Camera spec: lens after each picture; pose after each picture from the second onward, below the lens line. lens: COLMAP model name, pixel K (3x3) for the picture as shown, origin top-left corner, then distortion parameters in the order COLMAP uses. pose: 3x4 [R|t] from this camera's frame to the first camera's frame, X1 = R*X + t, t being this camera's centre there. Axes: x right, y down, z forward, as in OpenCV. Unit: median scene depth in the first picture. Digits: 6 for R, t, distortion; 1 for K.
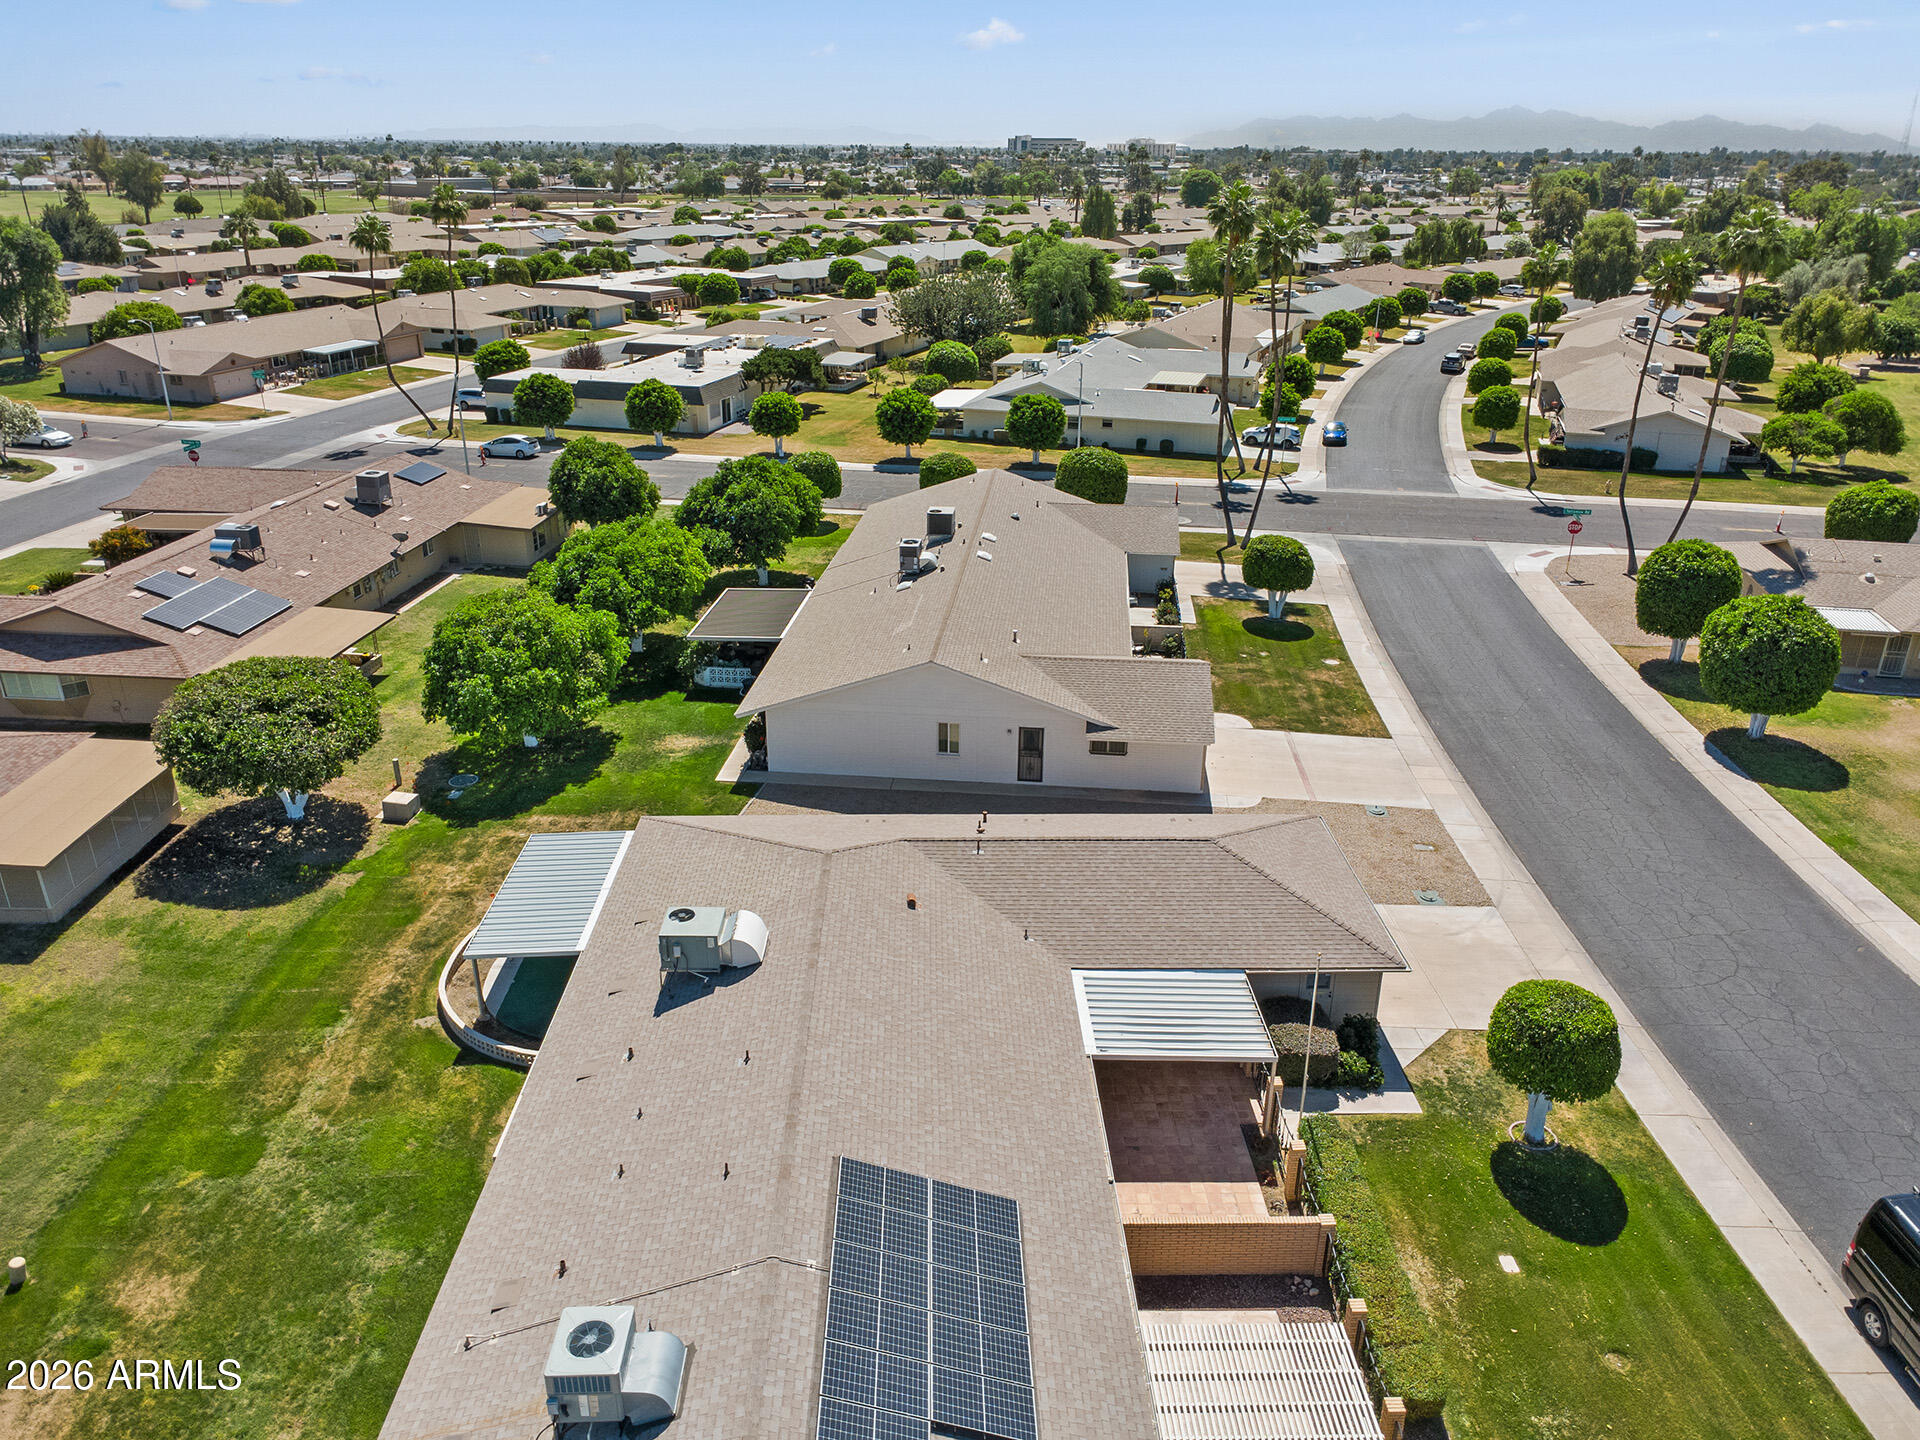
lens RADIAL K [[1362.0, 0, 944.3], [0, 1362.0, 716.6], [0, 0, 1]] dist [-0.001519, 0.006799]
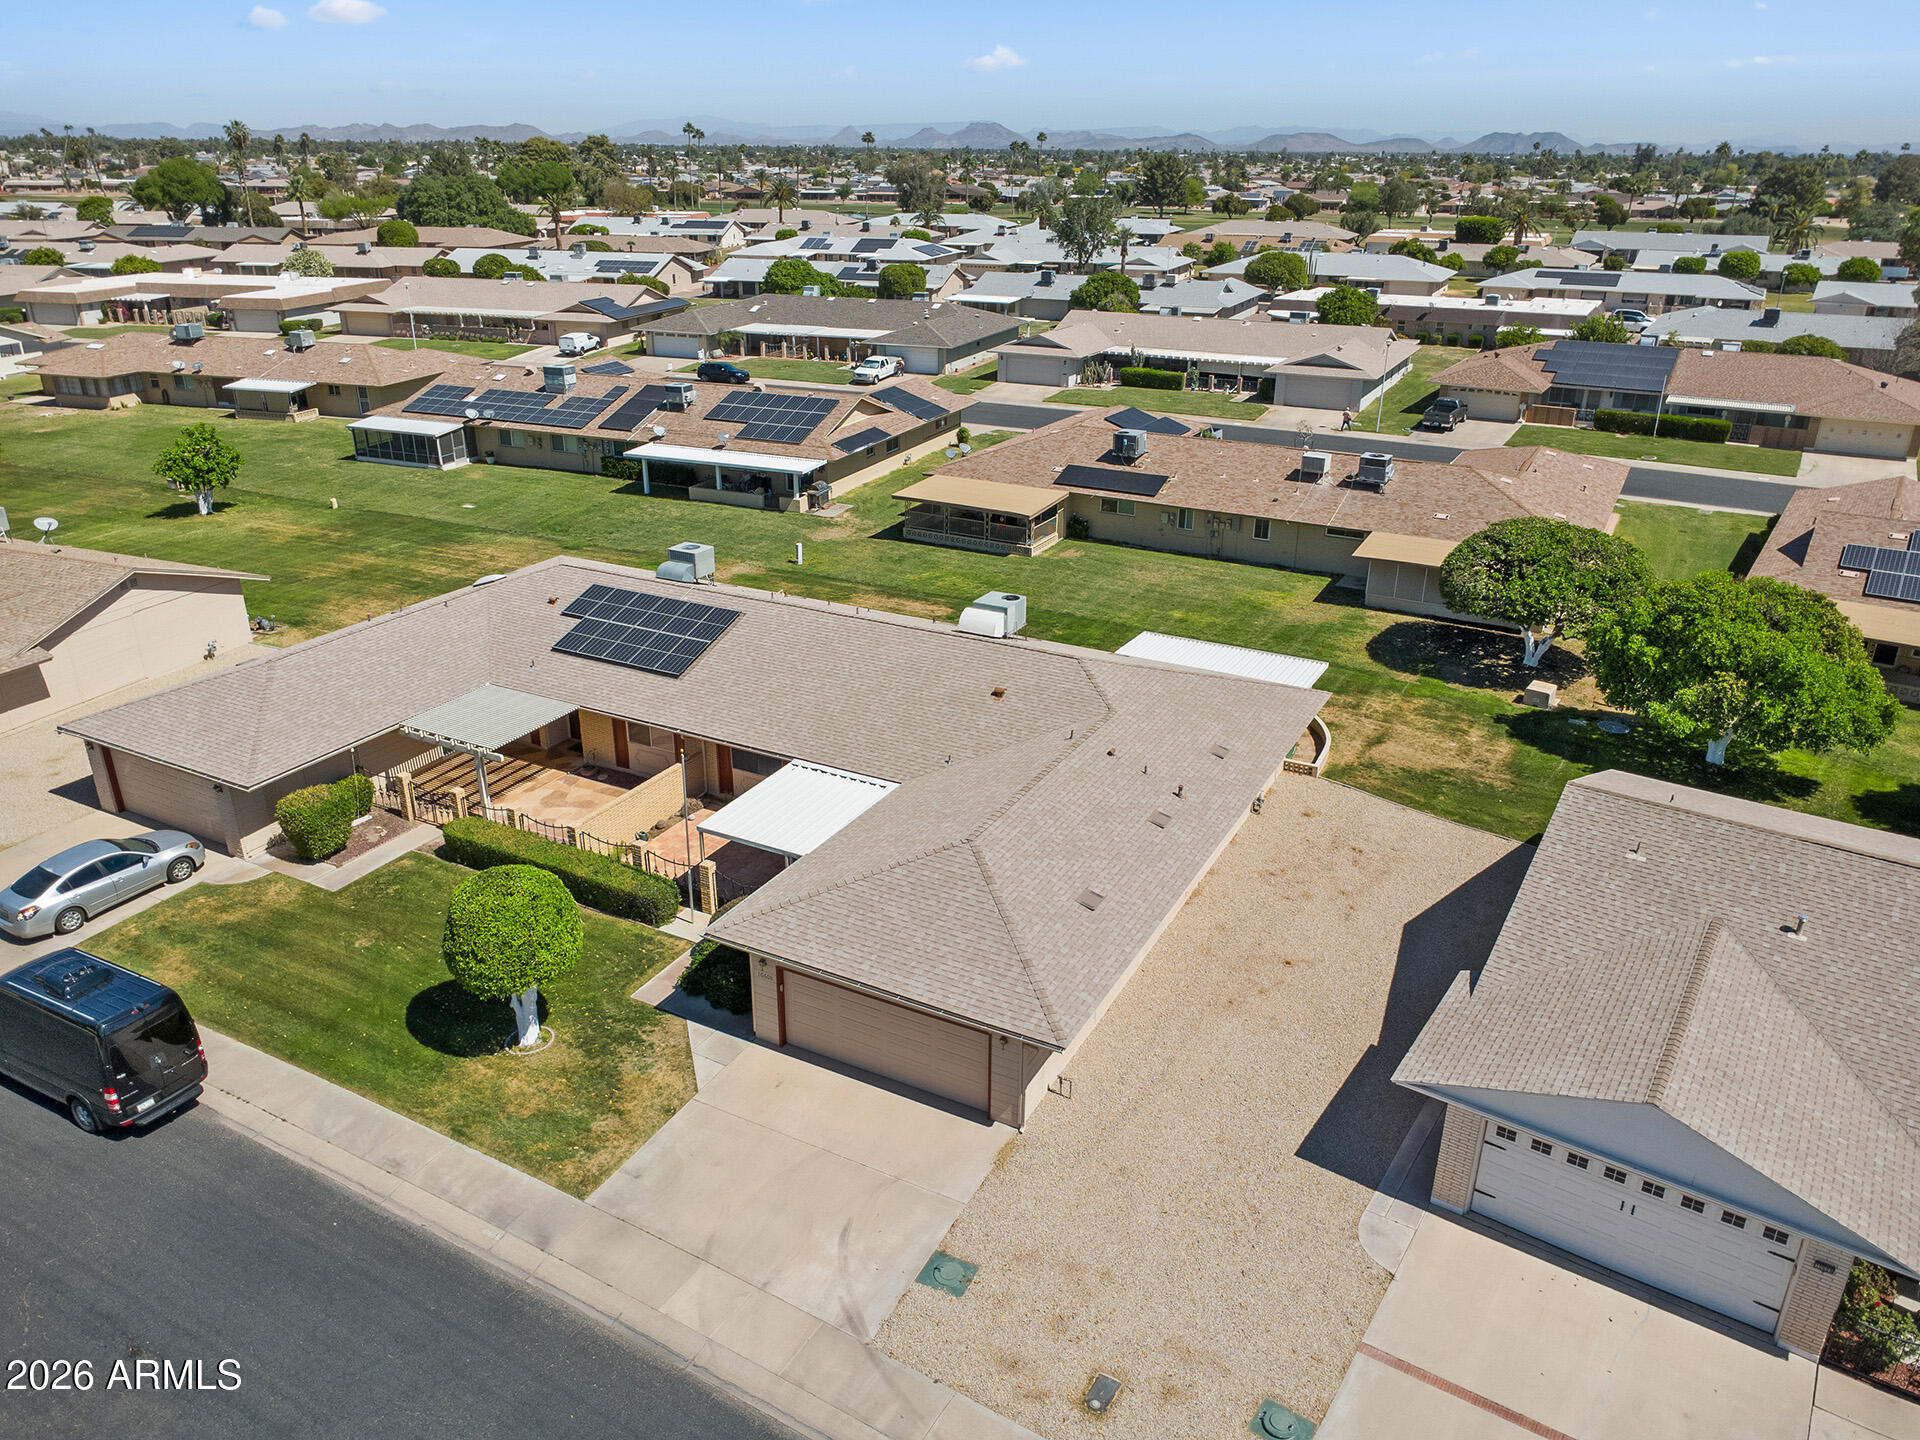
lens RADIAL K [[1362.0, 0, 961.0], [0, 1362.0, 717.1], [0, 0, 1]] dist [-0.001519, 0.006799]
pose [[-0.498654, 0.316314, -0.807025, 0.659052], [-0.346574, 0.780622, 0.520111, -0.305956], [0.794500, 0.539050, -0.279634, 0.940047]]
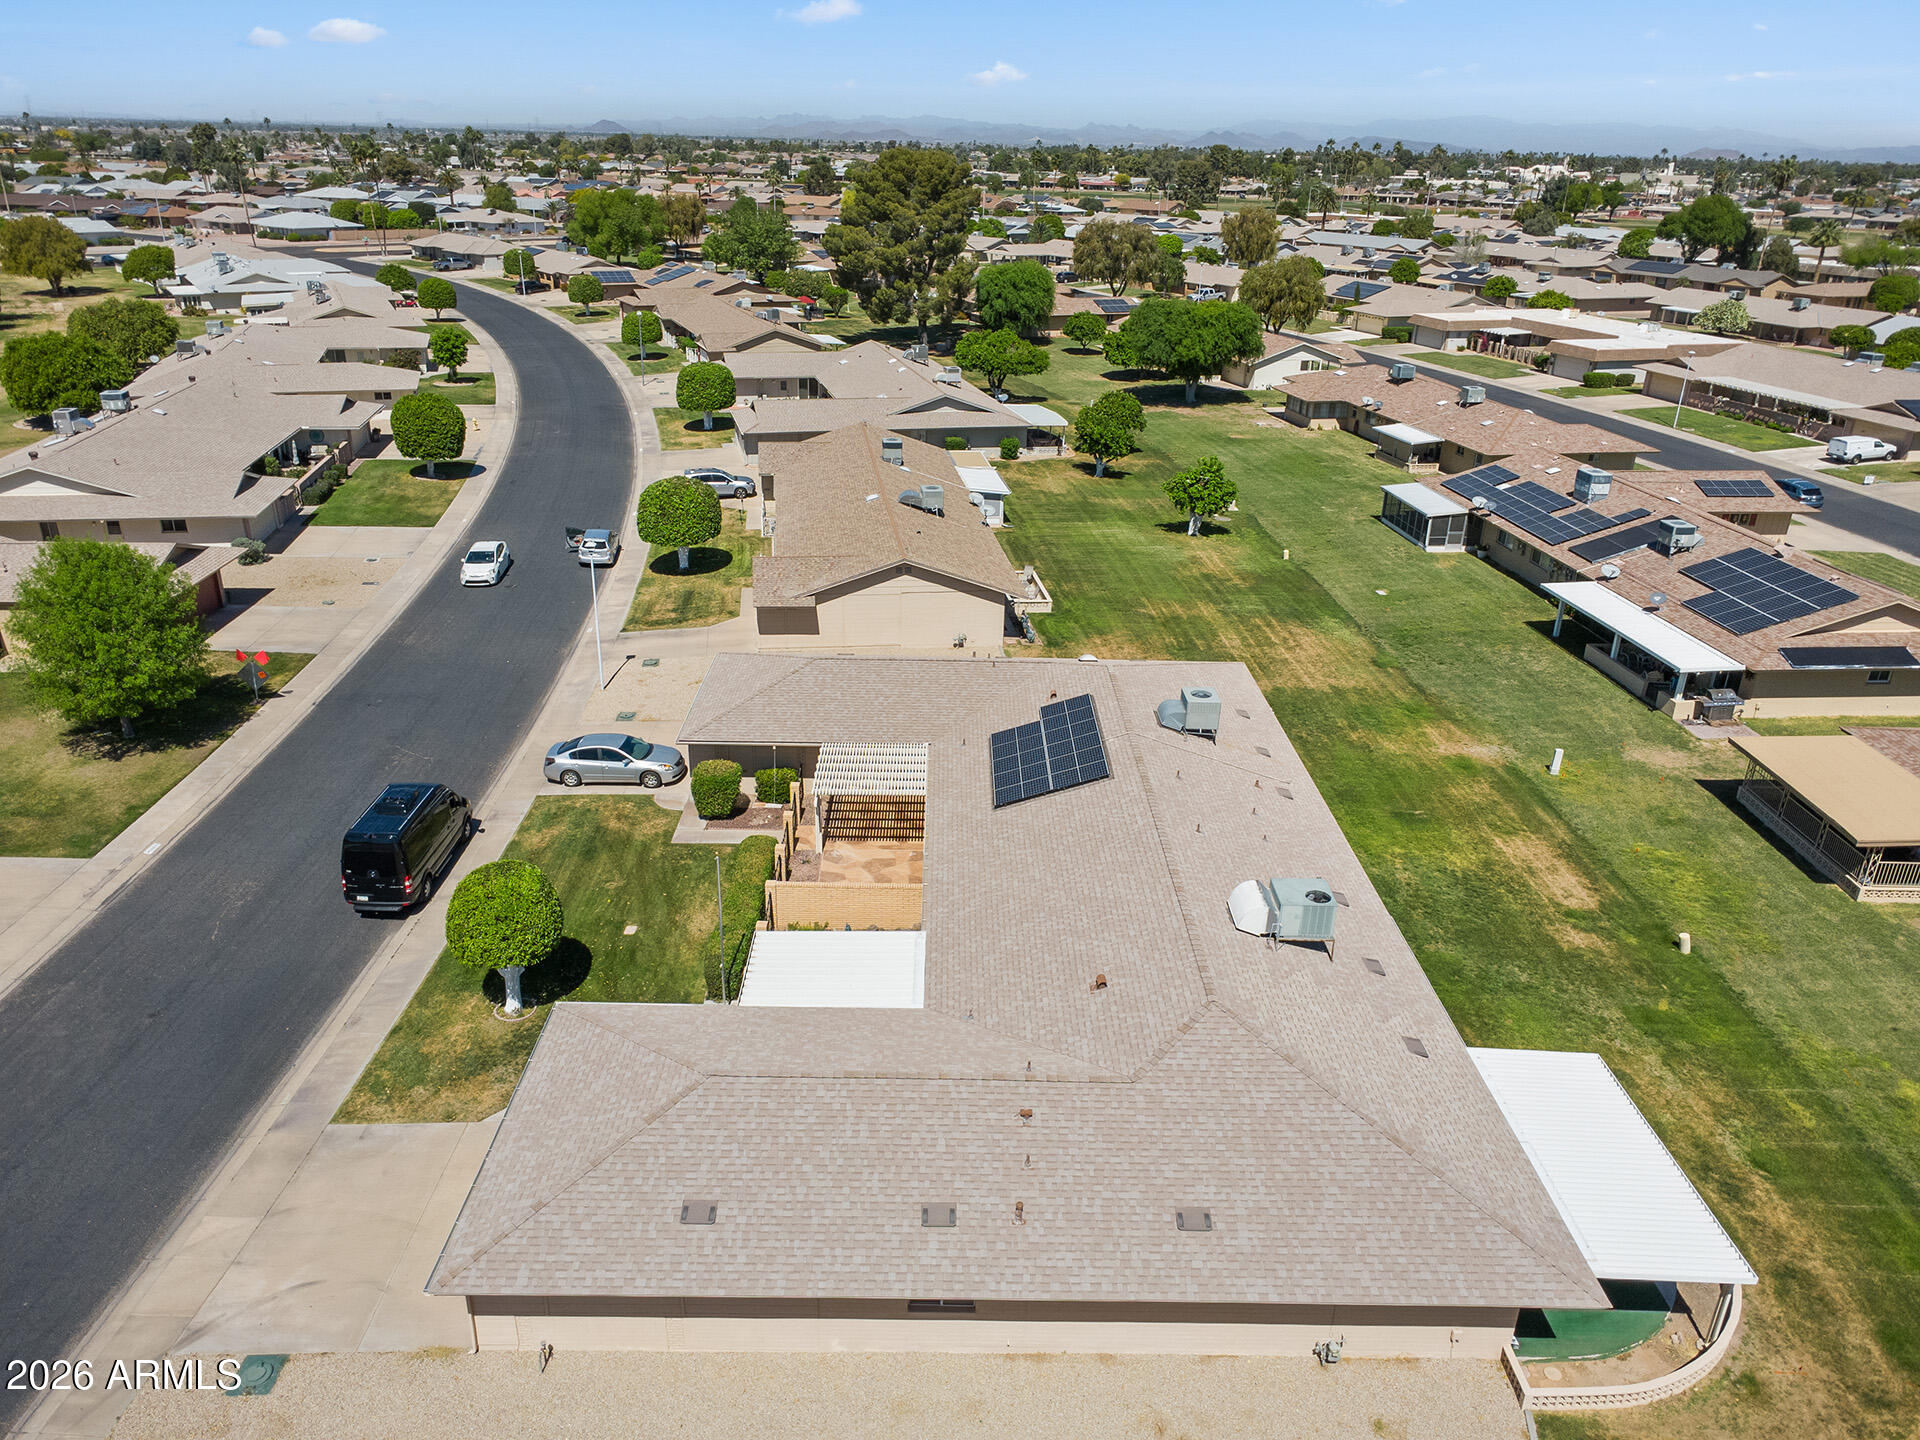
lens RADIAL K [[1362.0, 0, 947.8], [0, 1362.0, 724.4], [0, 0, 1]] dist [-0.001519, 0.006799]
pose [[-0.998782, -0.047383, 0.013745, 0.056897], [-0.023243, 0.697654, 0.716057, -0.438559], [-0.043518, 0.714866, -0.697906, 1.083572]]
